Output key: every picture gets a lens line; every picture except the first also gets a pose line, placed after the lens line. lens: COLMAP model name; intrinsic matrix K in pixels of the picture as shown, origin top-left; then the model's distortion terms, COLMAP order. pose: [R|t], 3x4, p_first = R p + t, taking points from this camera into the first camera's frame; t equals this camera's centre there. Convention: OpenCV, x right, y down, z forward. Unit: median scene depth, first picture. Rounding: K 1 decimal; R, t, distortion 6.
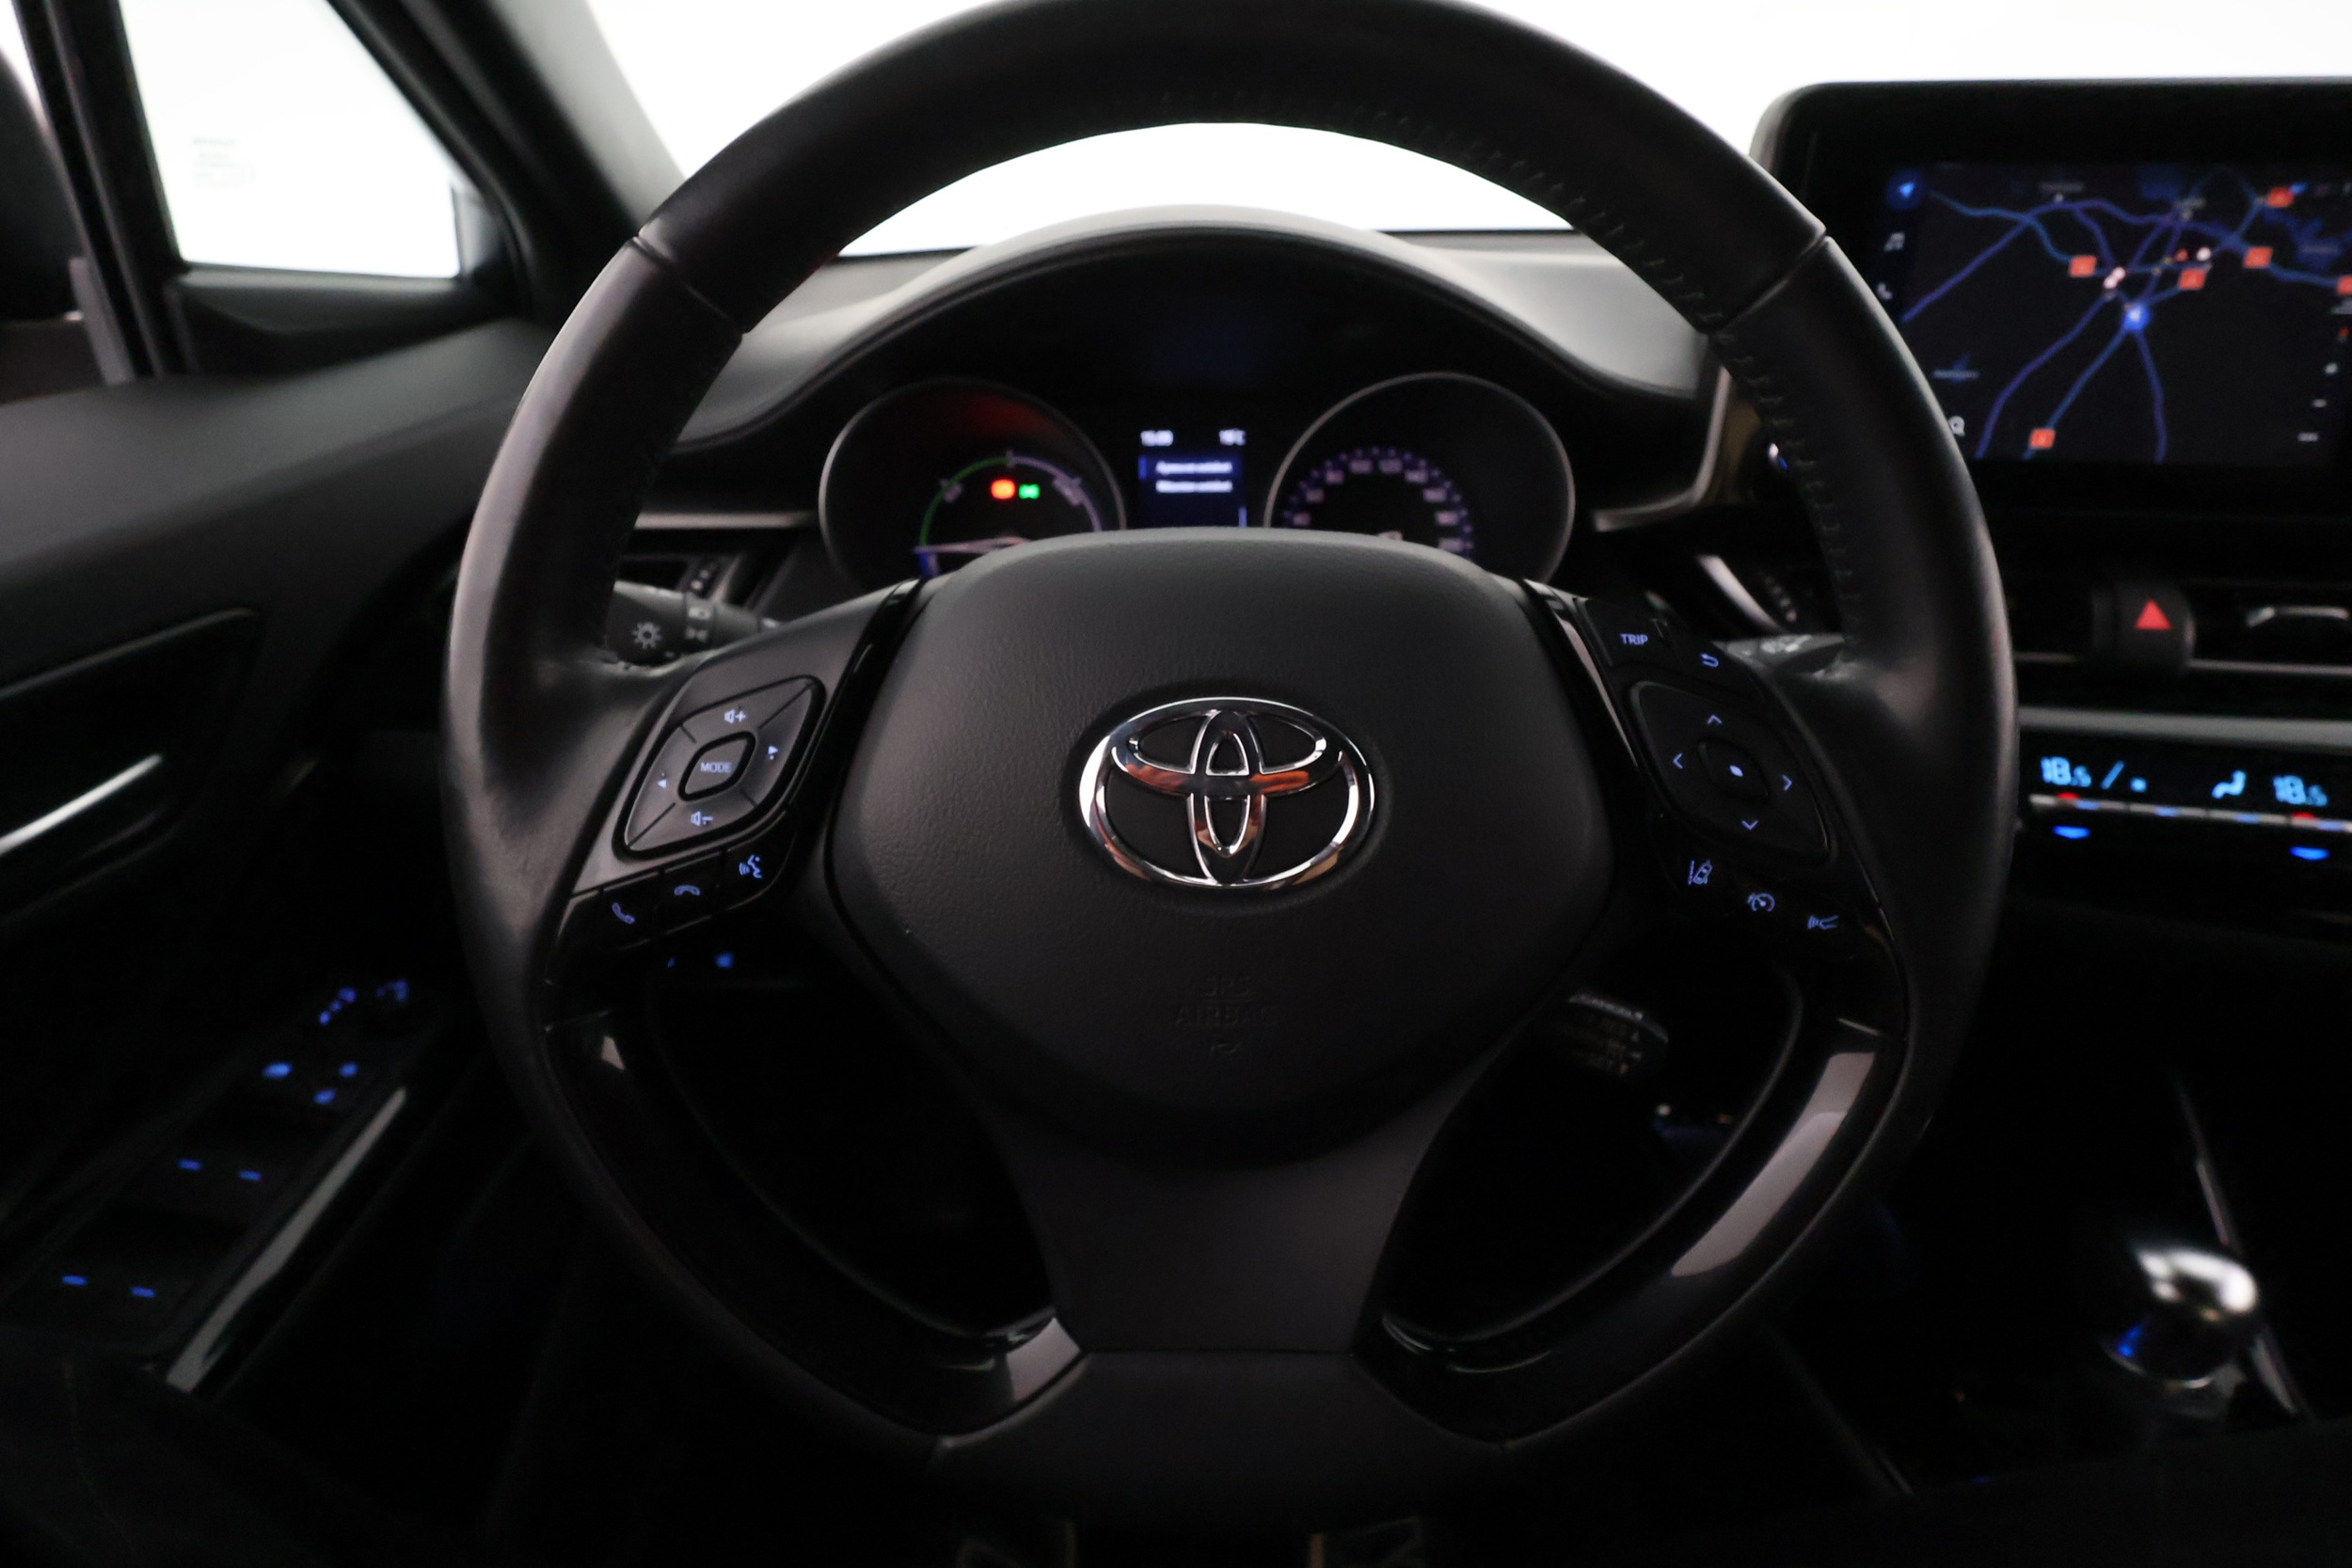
lens RADIAL K [[1112.7, 0, 1178.6], [0, 1112.7, 789.2], [0, 0, 1]] dist [-0.001886, 0.000765]
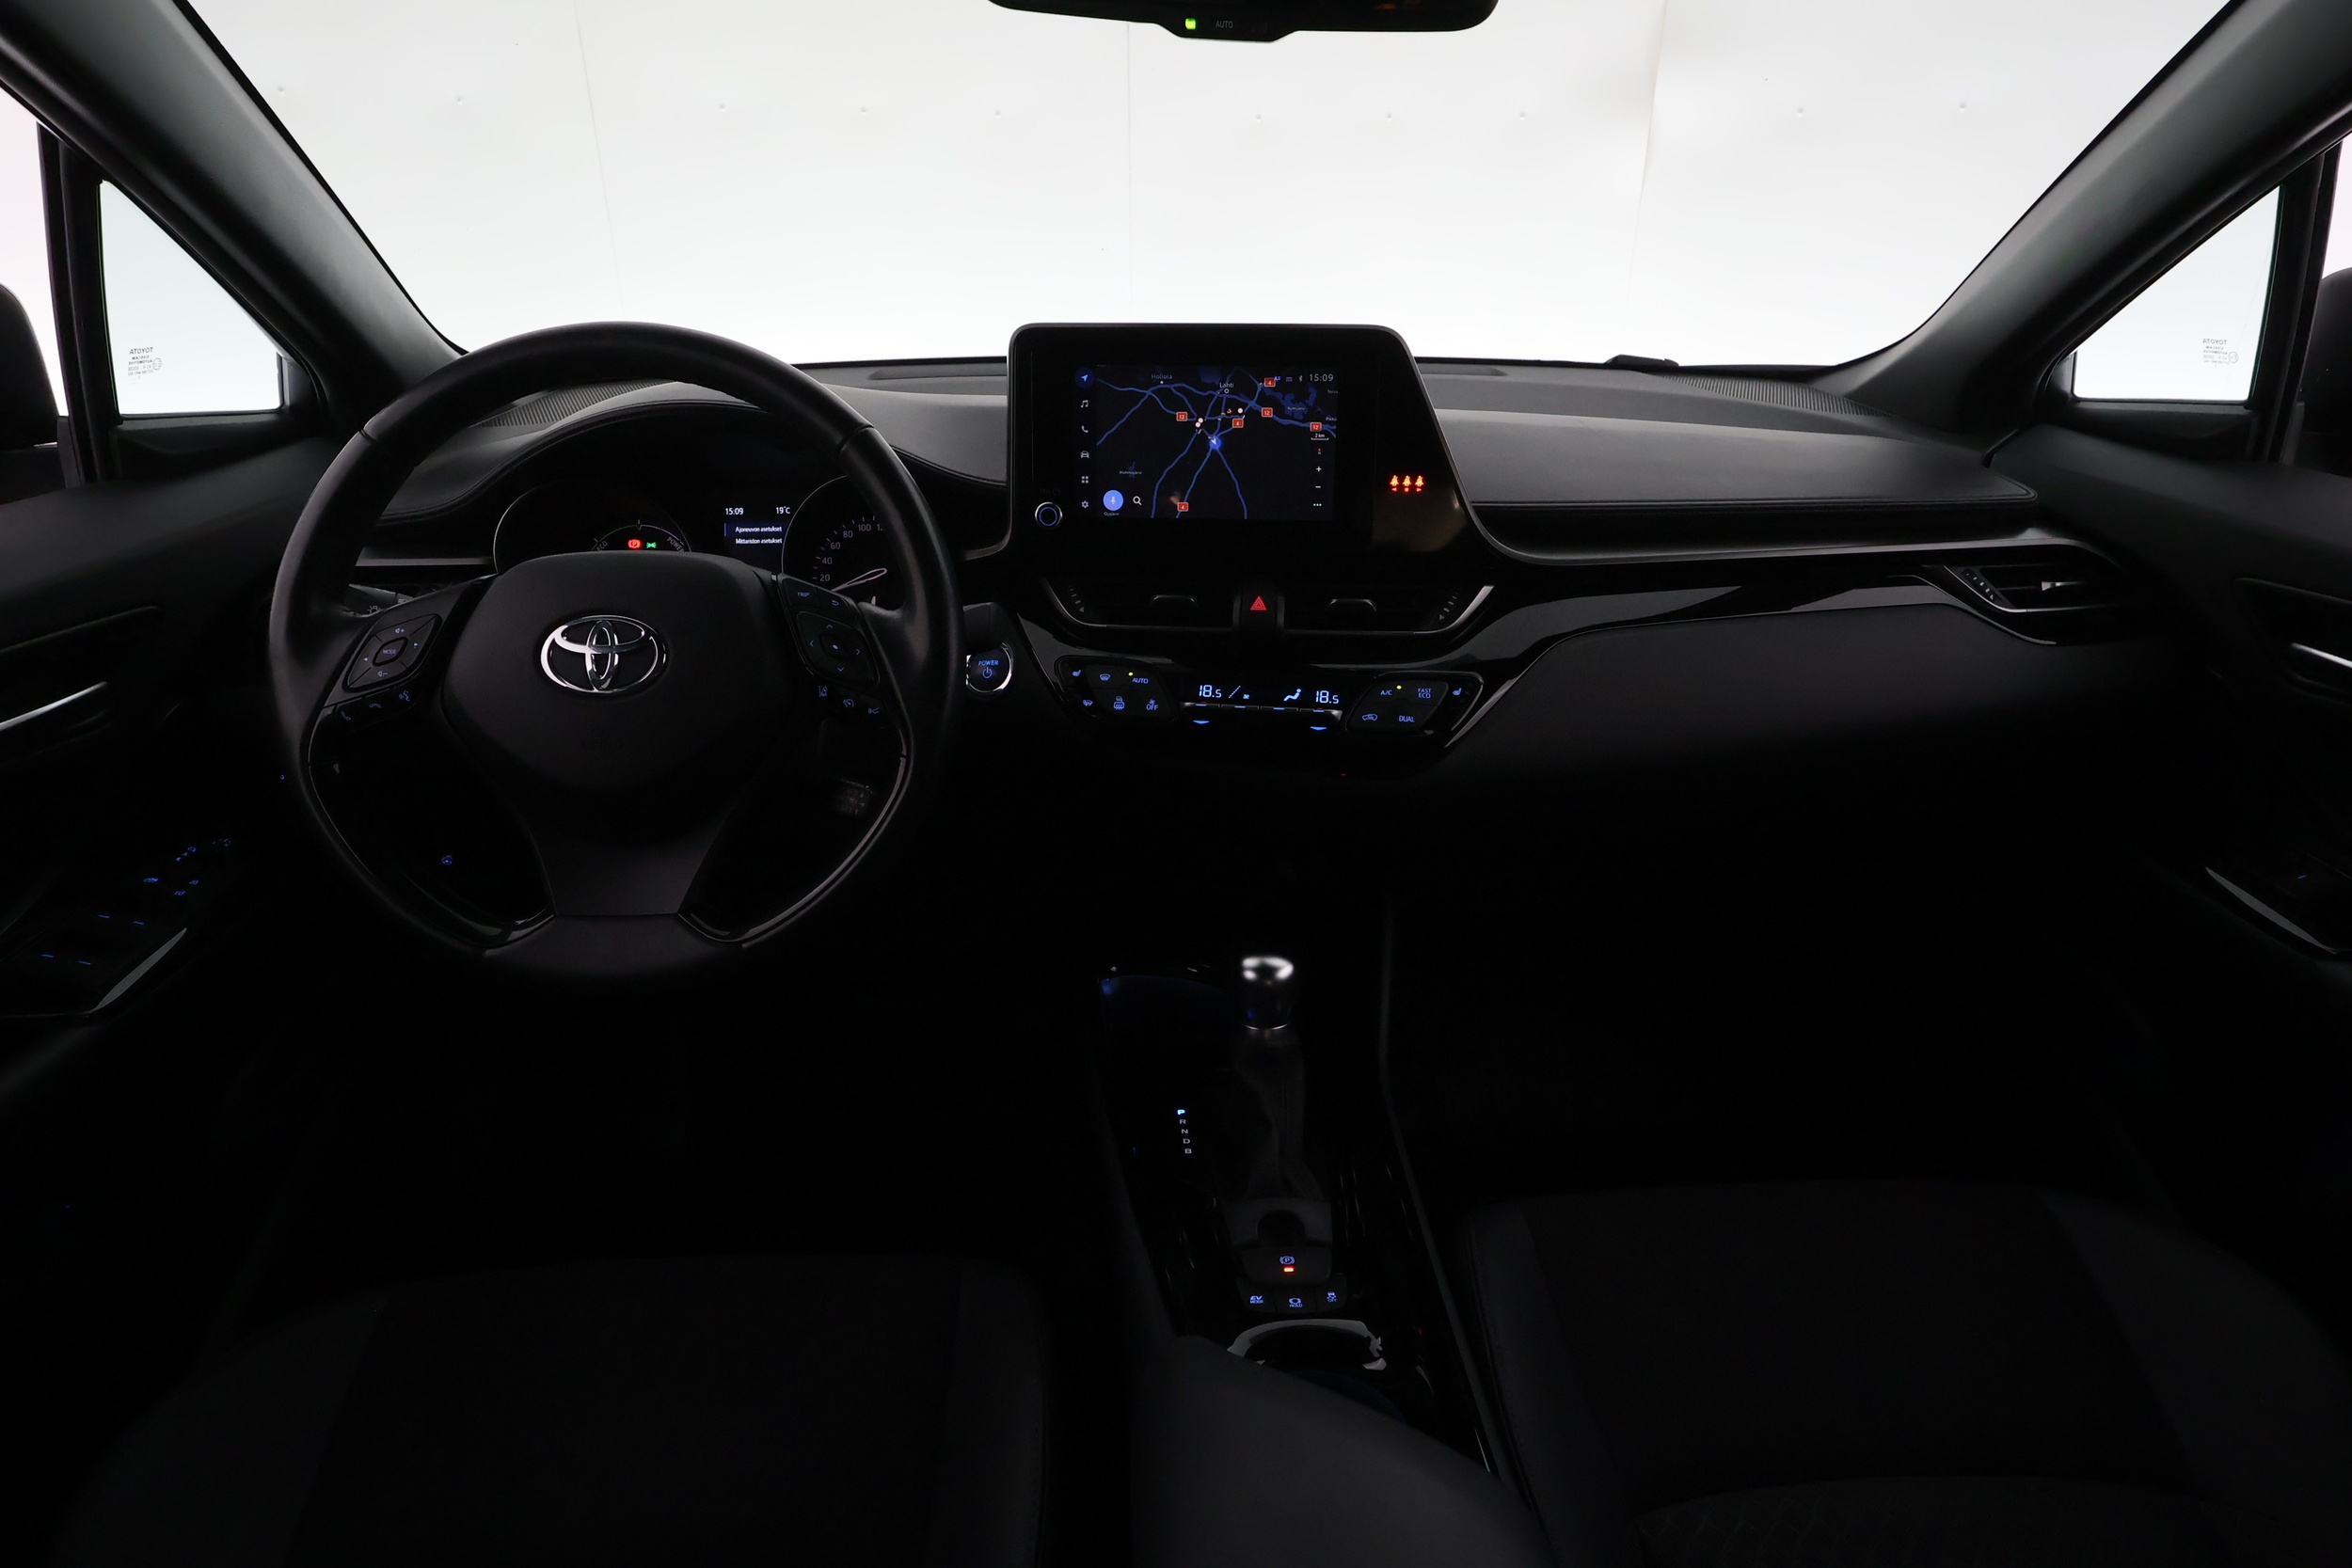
lens RADIAL K [[1294.0, 0, 1180.6], [0, 1294.0, 789.8], [0, 0, 1]] dist [-0.007222, -0.001411]
pose [[0.998425, -0.019260, 0.052690, 0.691276], [0.024160, 0.995279, -0.093998, 0.358153], [-0.050630, 0.095123, 0.994177, -1.102452]]
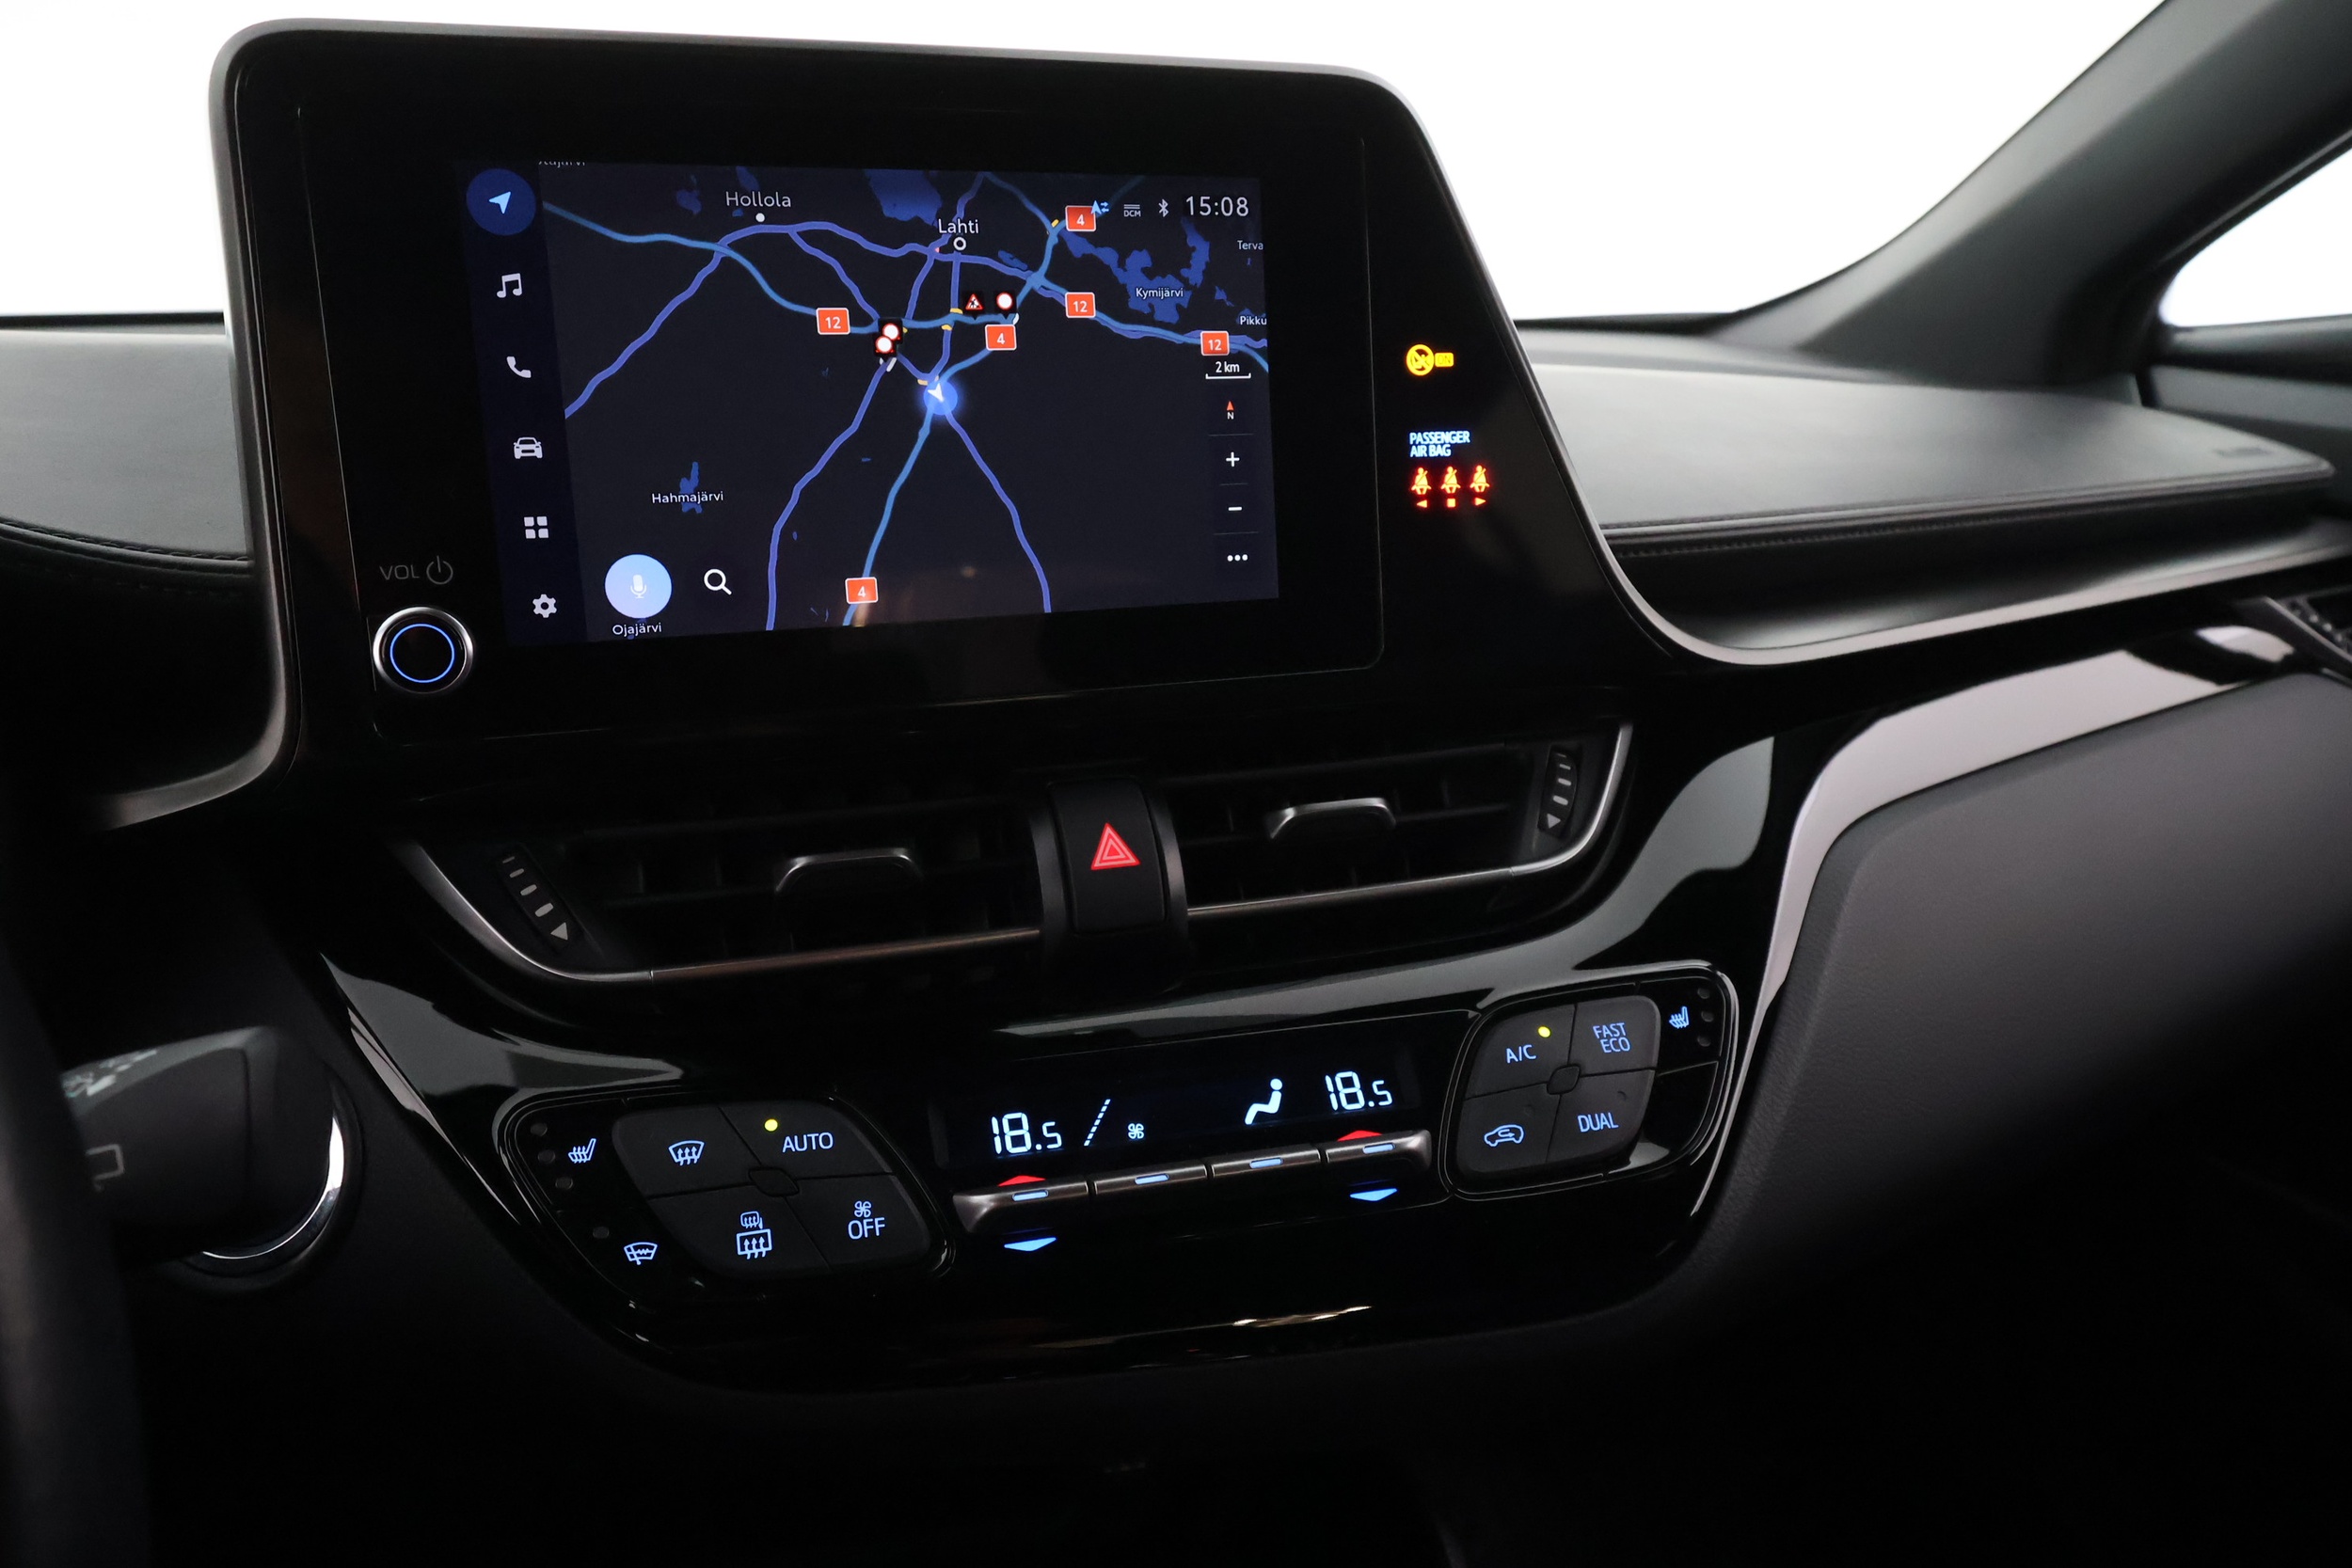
lens RADIAL K [[1675.2, 0, 1187.9], [0, 1675.2, 788.6], [0, 0, 1]] dist [0.008481, 0.001588]
pose [[0.897991, -0.127175, 0.421235, 0.572158], [0.211493, 0.964235, -0.159752, -0.033540], [-0.385853, 0.232544, 0.892771, 0.161138]]
